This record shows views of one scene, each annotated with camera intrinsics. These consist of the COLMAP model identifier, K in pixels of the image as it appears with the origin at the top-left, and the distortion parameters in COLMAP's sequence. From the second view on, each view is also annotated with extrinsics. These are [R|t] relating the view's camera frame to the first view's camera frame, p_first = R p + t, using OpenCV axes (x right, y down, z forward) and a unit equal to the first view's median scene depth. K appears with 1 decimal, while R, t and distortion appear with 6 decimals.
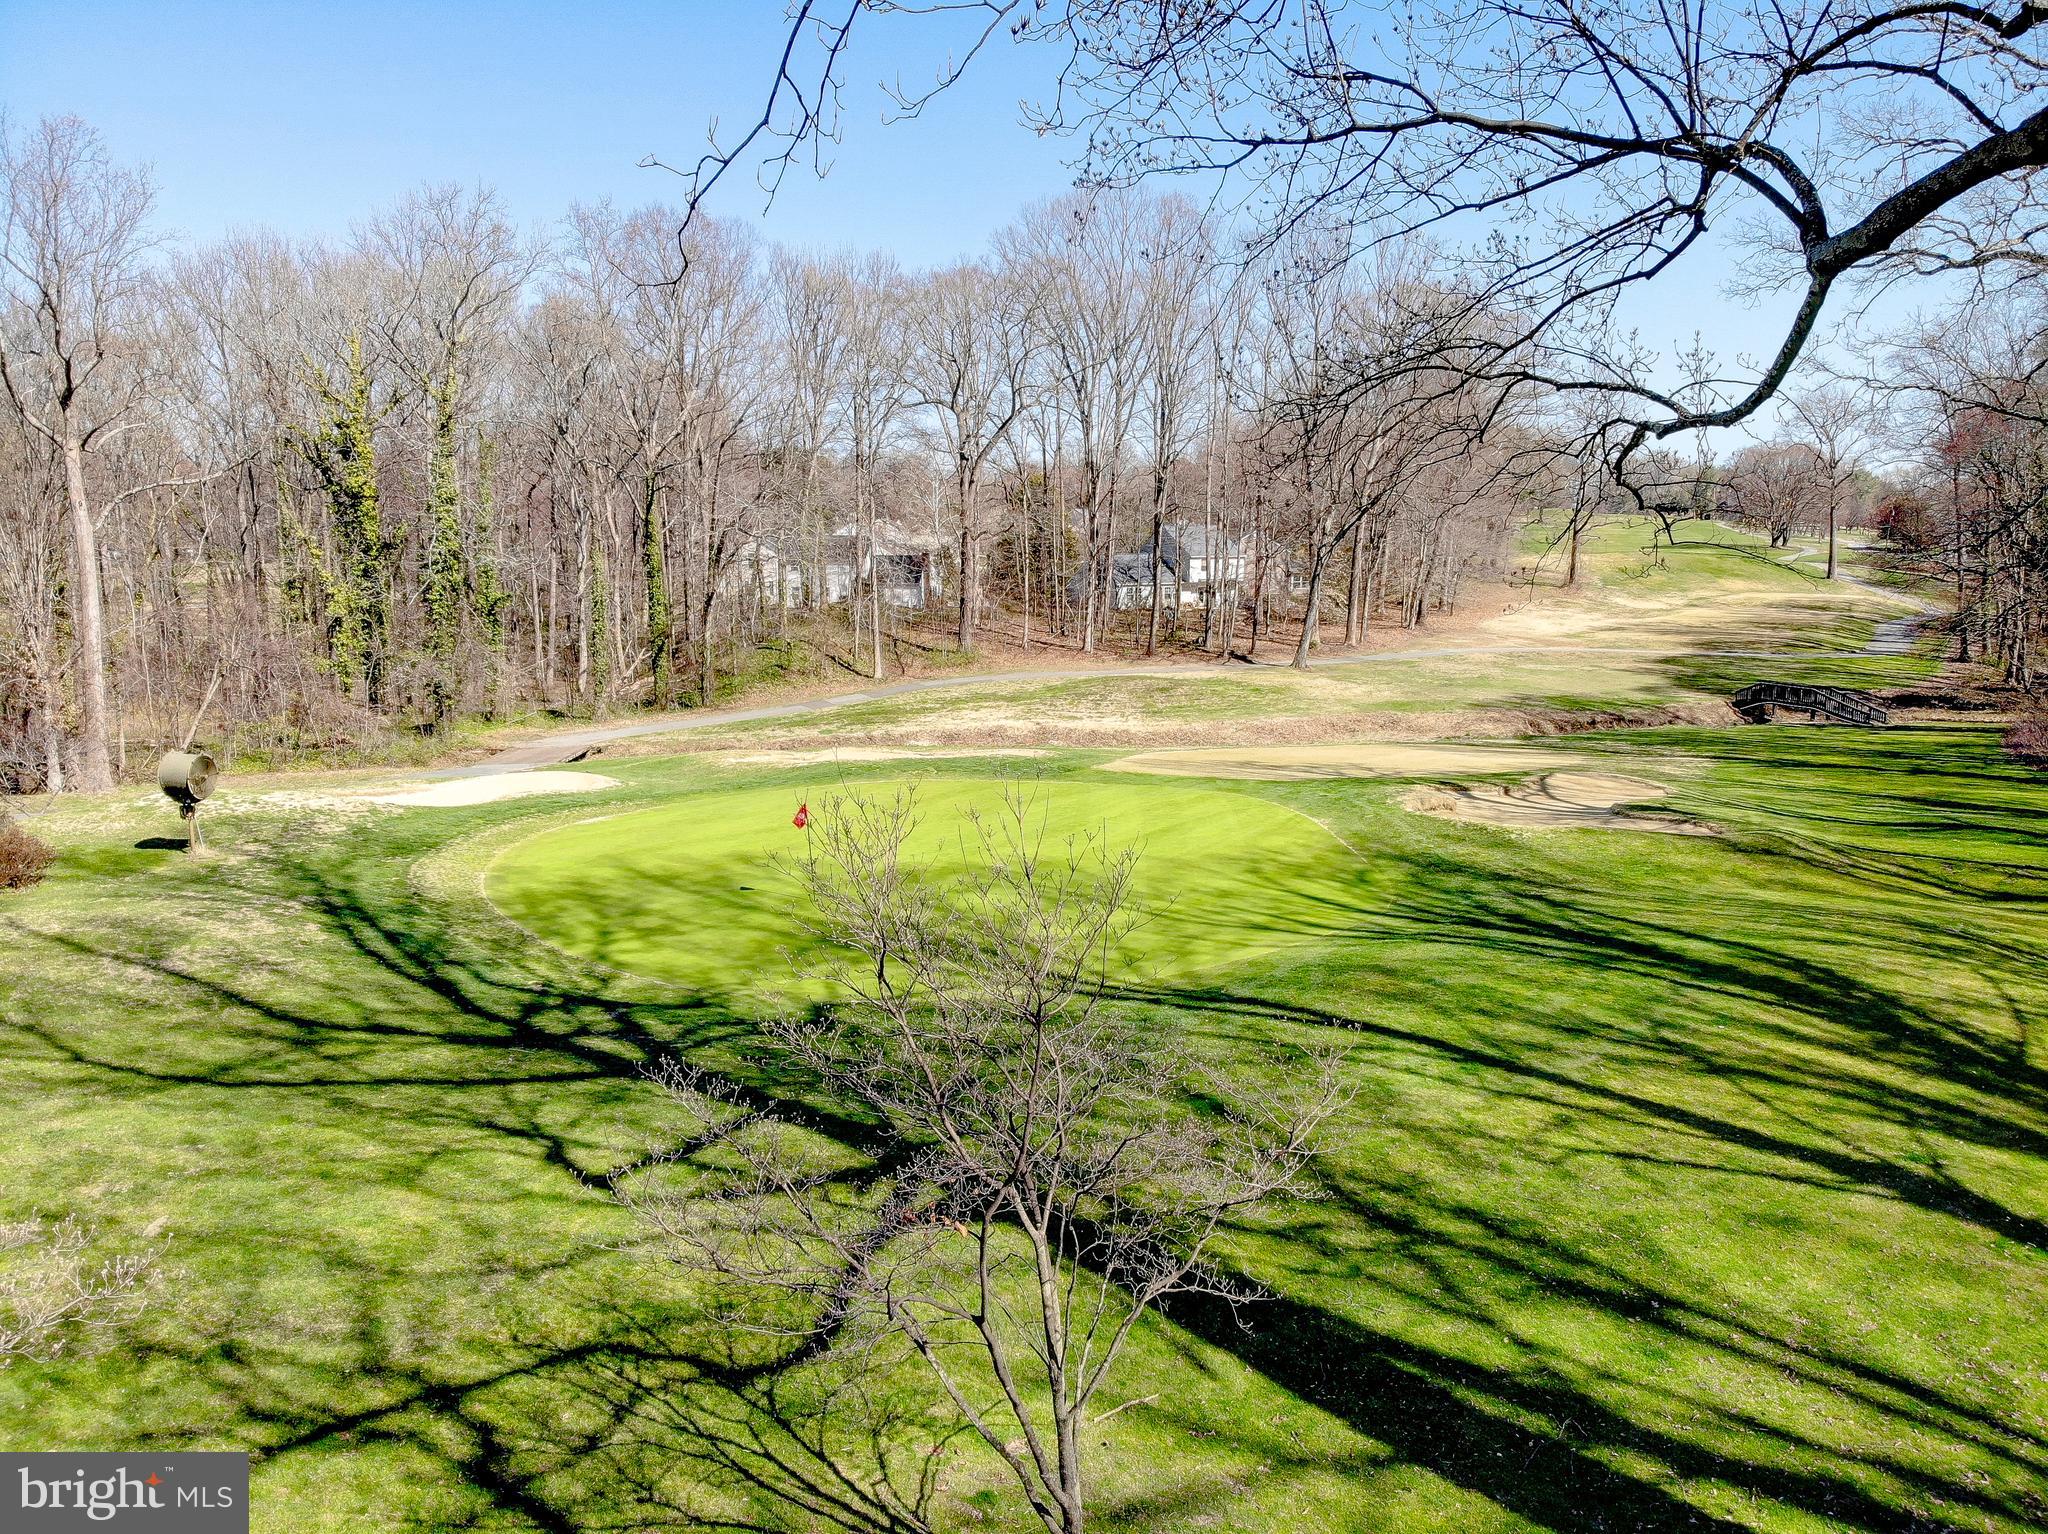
lens RADIAL K [[1580.1, 0, 1099.5], [0, 1580.1, 813.7], [0, 0, 1]] dist [0.003854, -0.099217]
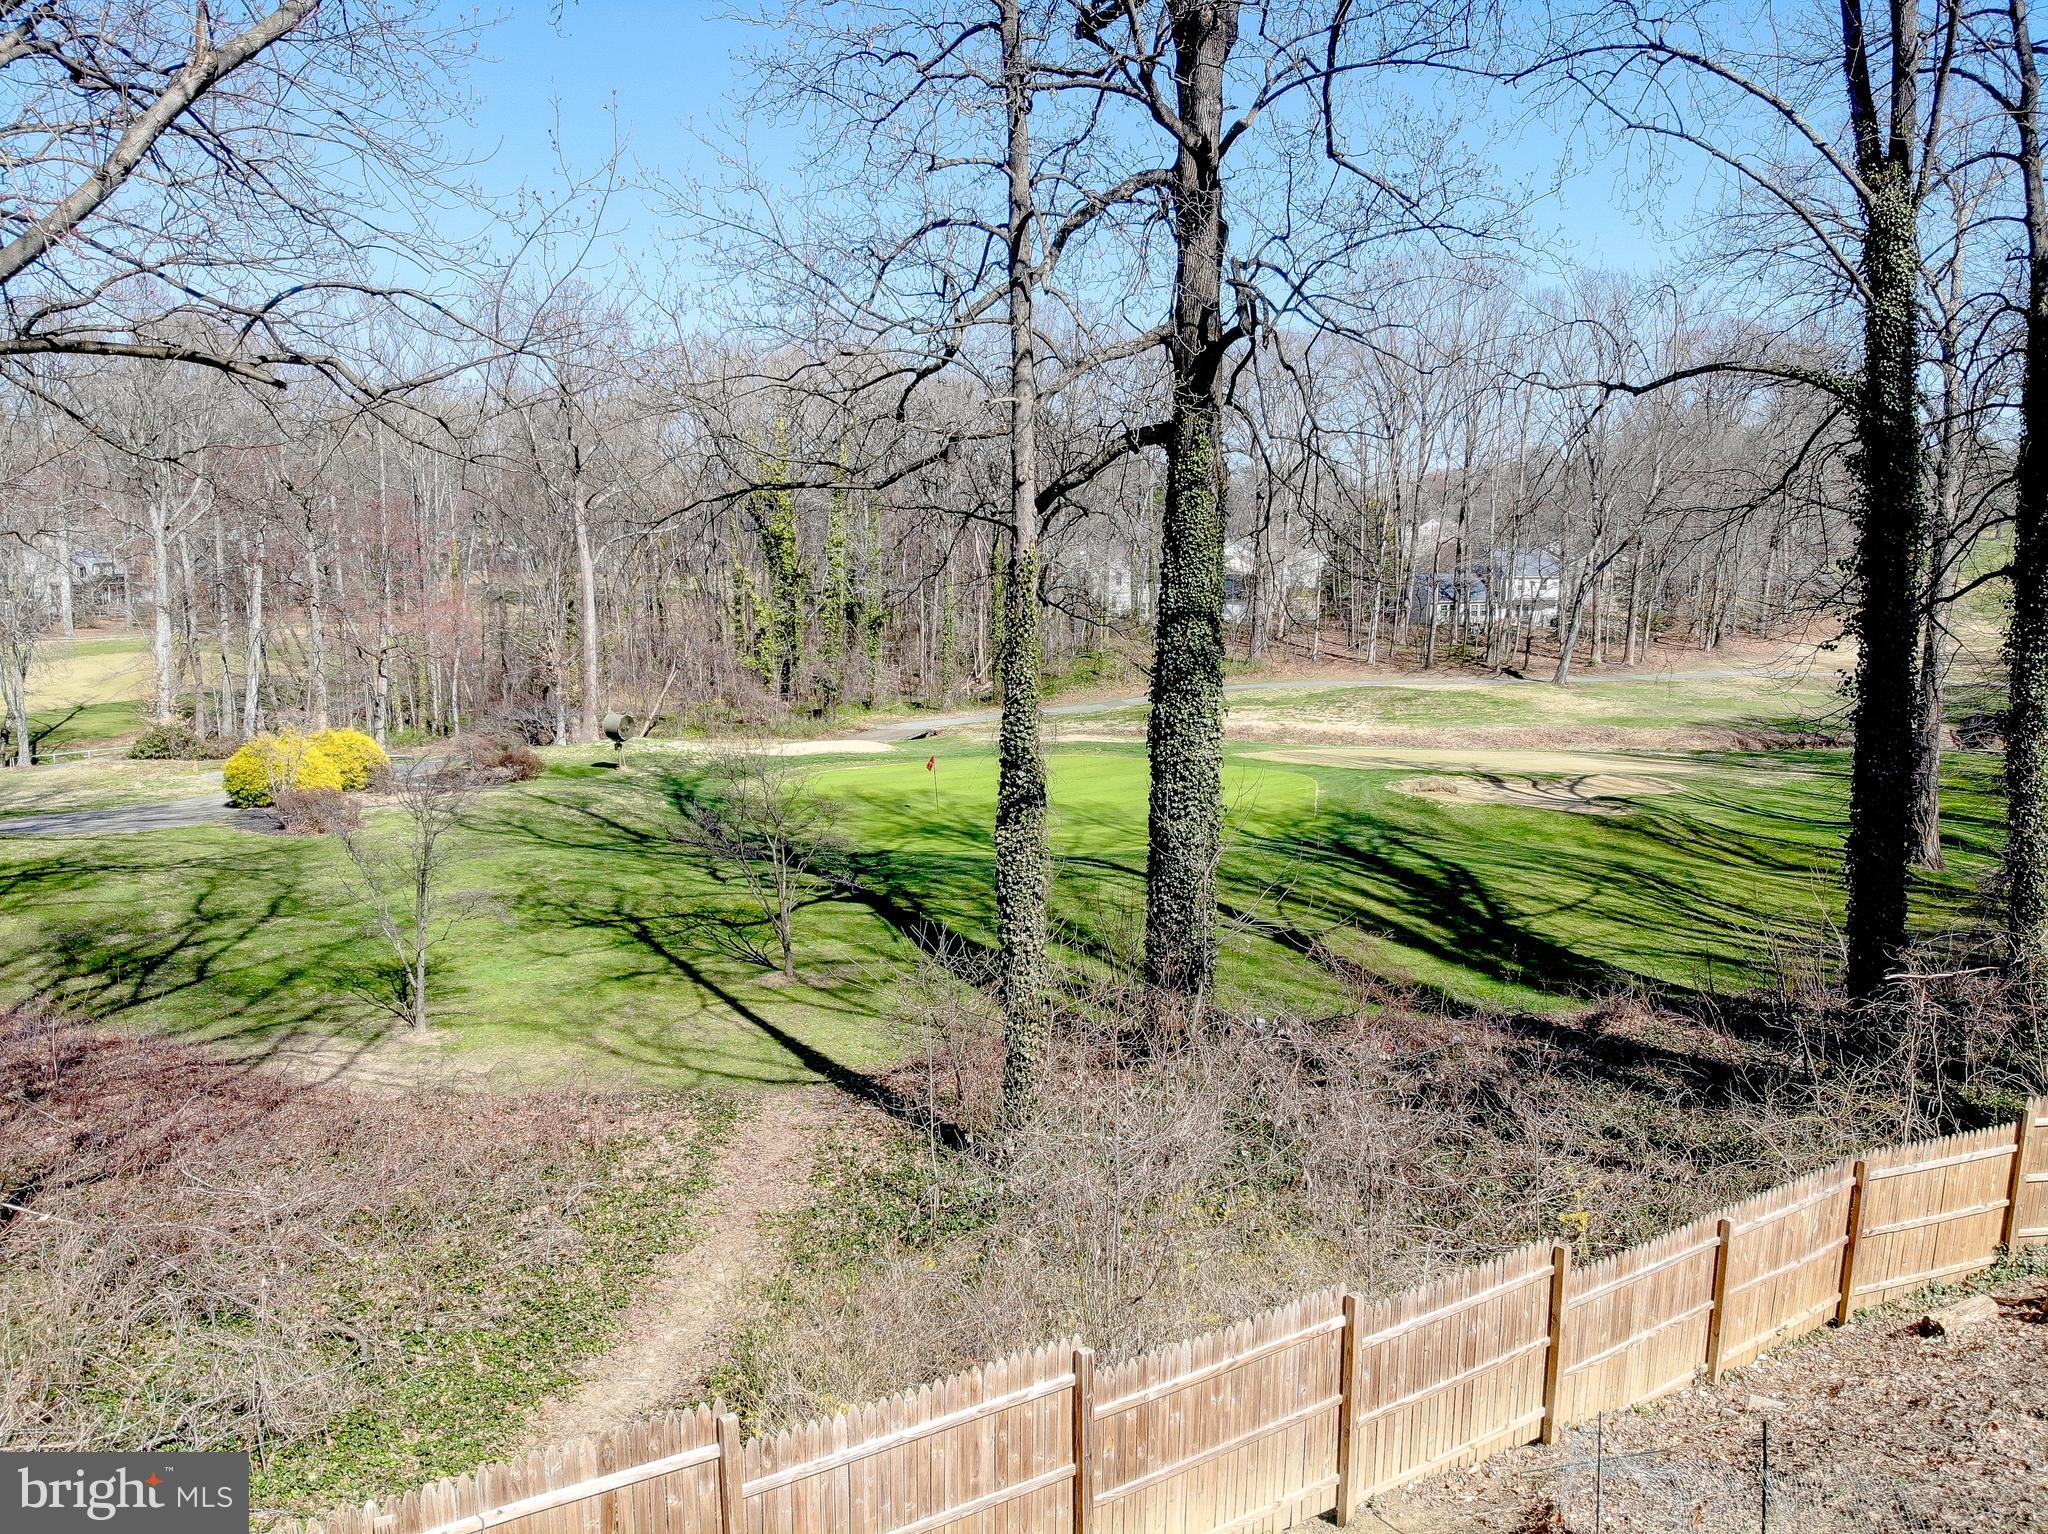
lens RADIAL K [[1580.2, 0, 1024.0], [0, 1580.2, 793.8], [0, 0, 1]] dist [0.211055, -0.360027]
pose [[0.947796, 0.048004, -0.315243, 0.169301], [-0.053233, 0.998550, -0.007991, 0.016672], [0.314402, 0.024356, 0.948977, -0.228287]]
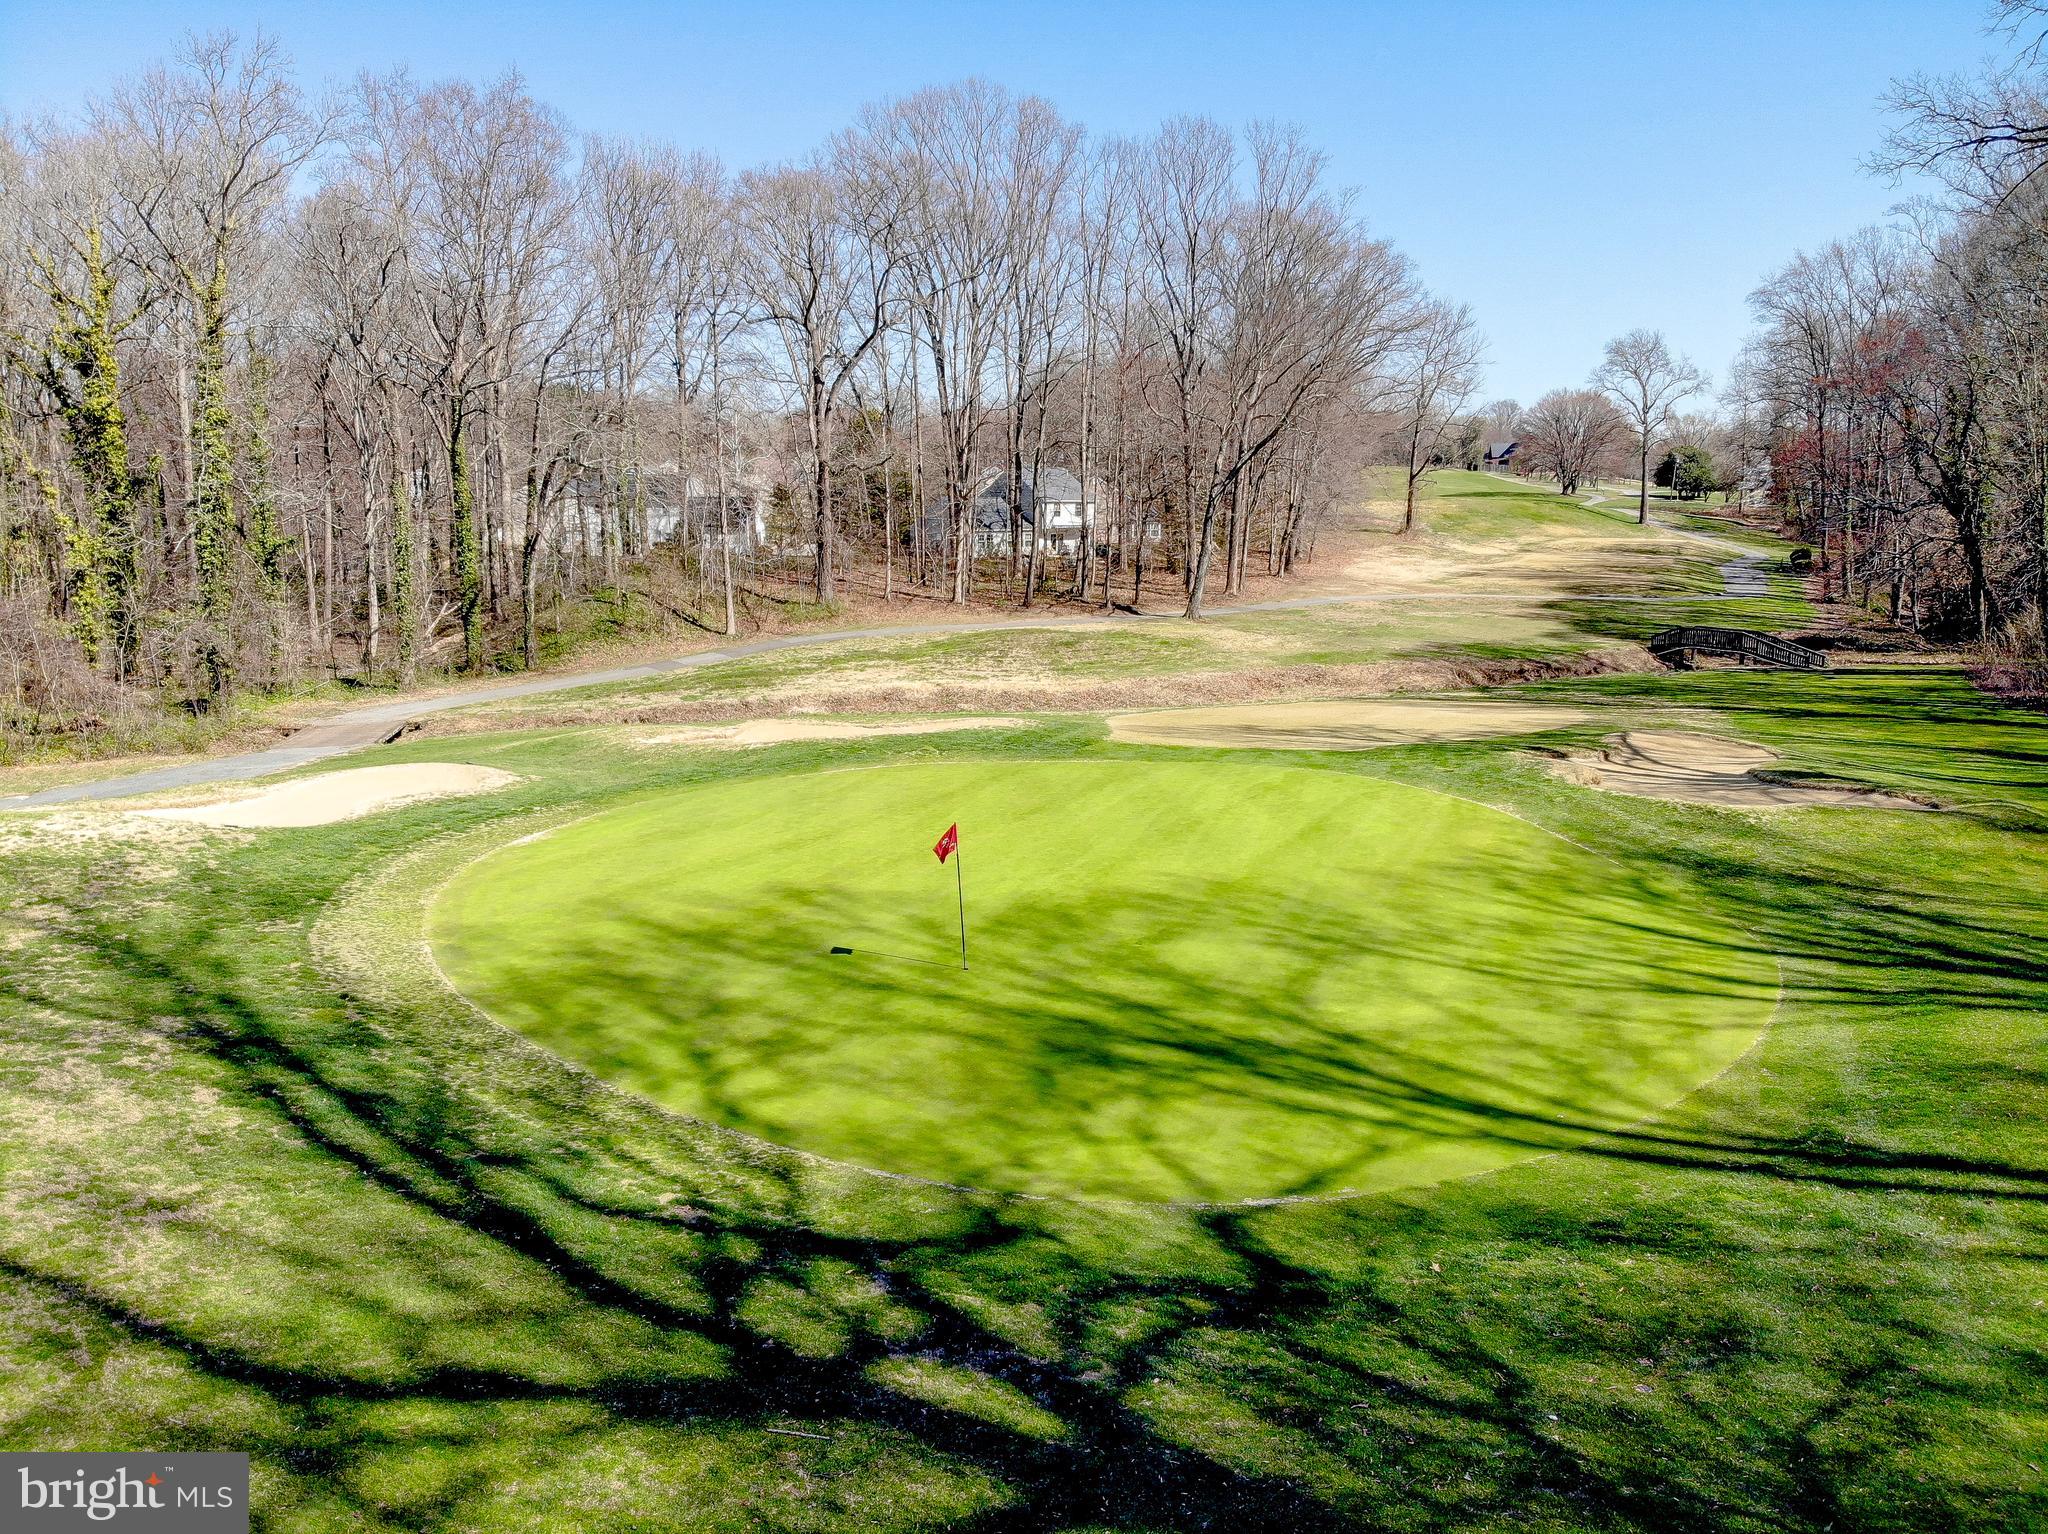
lens RADIAL K [[1559.5, 0, 1102.7], [0, 1559.5, 799.4], [0, 0, 1]] dist [0.047140, -0.141186]
pose [[0.988601, -0.029356, 0.147668, -0.083376], [0.026179, 0.999383, 0.023415, -0.011444], [-0.148264, -0.019283, 0.988760, 0.129035]]
